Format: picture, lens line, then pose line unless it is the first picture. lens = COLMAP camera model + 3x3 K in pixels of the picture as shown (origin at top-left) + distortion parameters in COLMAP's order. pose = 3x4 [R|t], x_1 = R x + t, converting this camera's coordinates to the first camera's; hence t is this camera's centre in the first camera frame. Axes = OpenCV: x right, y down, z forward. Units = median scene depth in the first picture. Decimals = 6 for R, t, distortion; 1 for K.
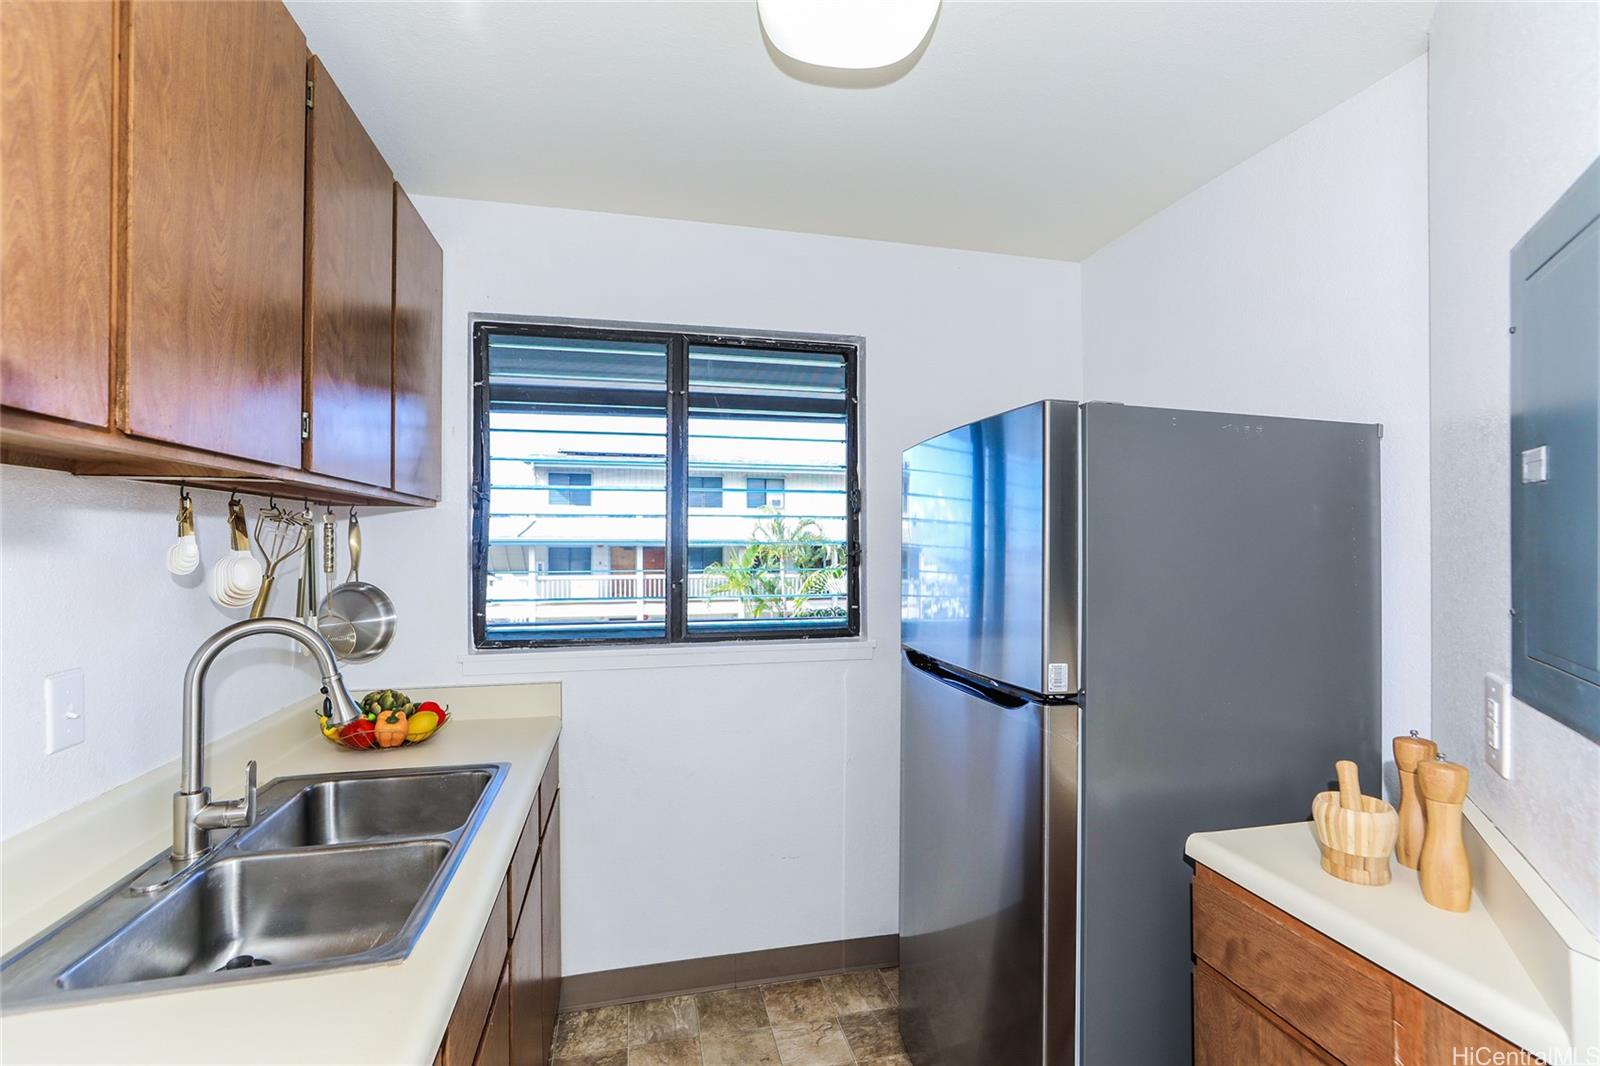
lens RADIAL K [[741.0, 0, 822.9], [0, 741.0, 544.5], [0, 0, 1]] dist [-0.031696, 0.012351]
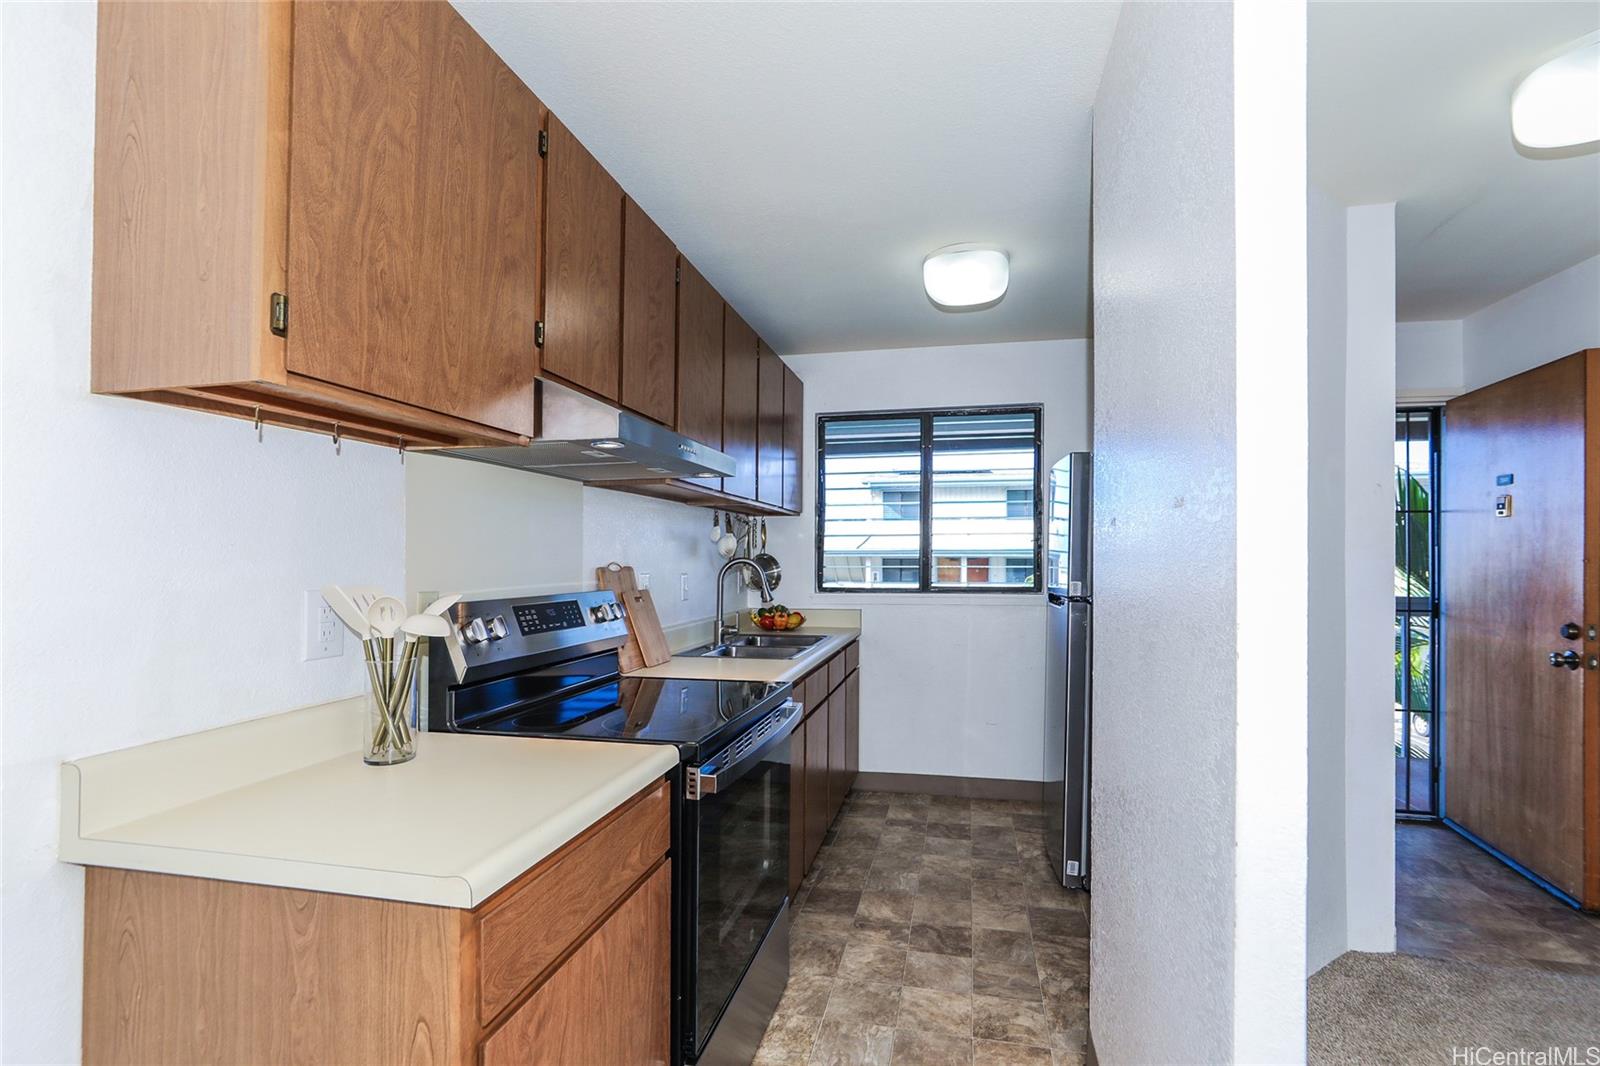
lens RADIAL K [[741.0, 0, 822.9], [0, 741.0, 544.5], [0, 0, 1]] dist [-0.031696, 0.012351]
pose [[0.904205, -0.008781, -0.427009, 0.379976], [0.000724, 0.999819, -0.019027, 0.063915], [0.427099, 0.016895, 0.904047, -0.771125]]
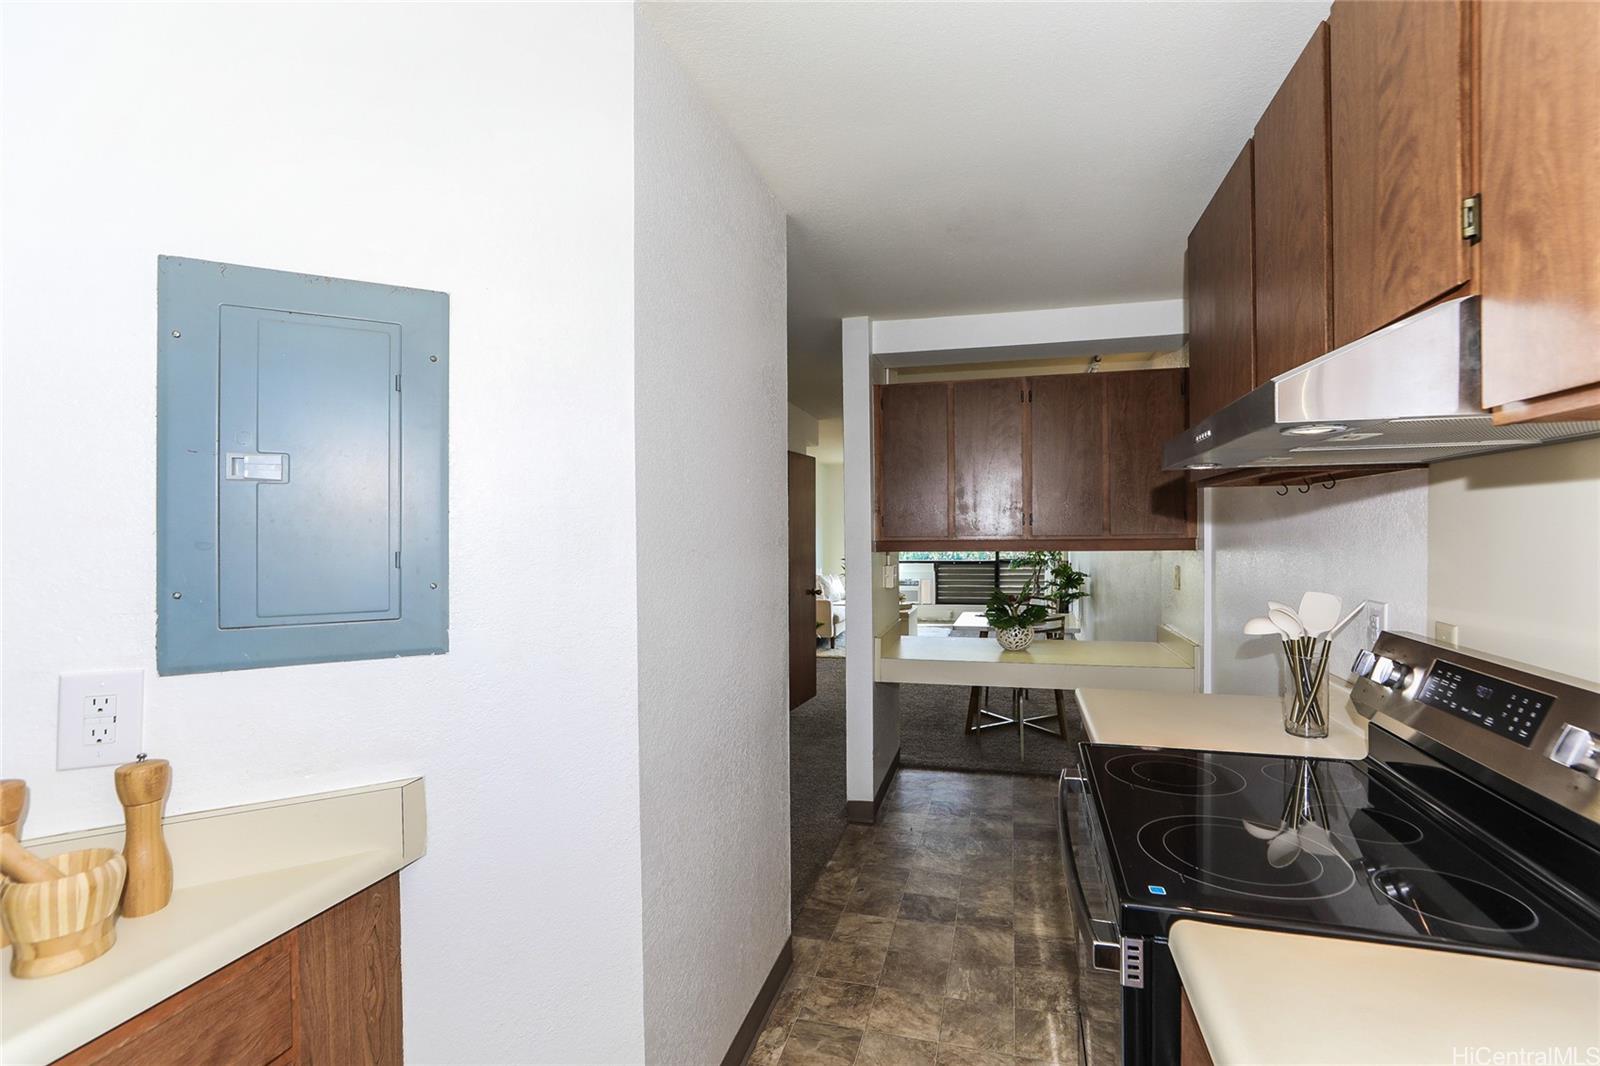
lens RADIAL K [[741.0, 0, 822.9], [0, 741.0, 544.5], [0, 0, 1]] dist [-0.031696, 0.012351]
pose [[-0.881457, -0.011781, 0.472118, -0.531151], [-0.001443, 0.999751, 0.022253, 0.008136], [-0.472262, 0.018934, -0.881255, 2.118514]]
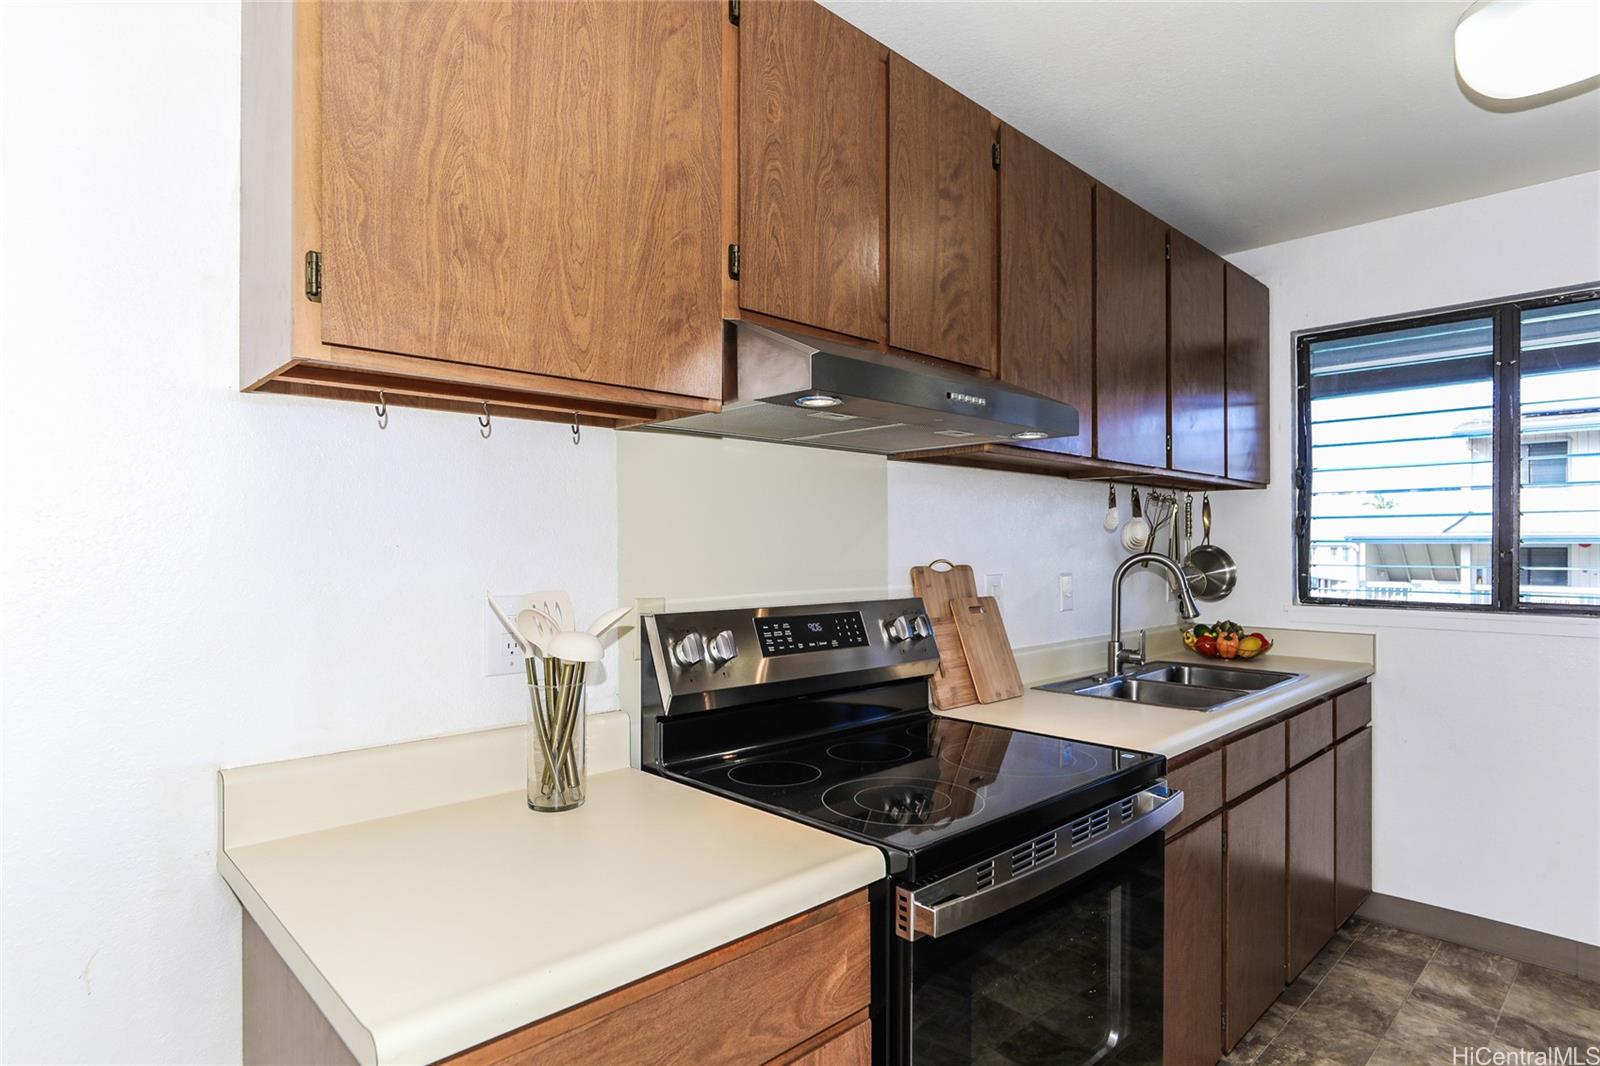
lens RADIAL K [[870.3, 0, 792.9], [0, 870.3, 534.5], [0, 0, 1]] dist [-0.020275, 0.009951]
pose [[0.499103, -0.011399, -0.866467, 0.395750], [-0.000258, 0.999911, -0.013303, 0.052032], [0.866542, 0.006863, 0.499056, -0.504324]]
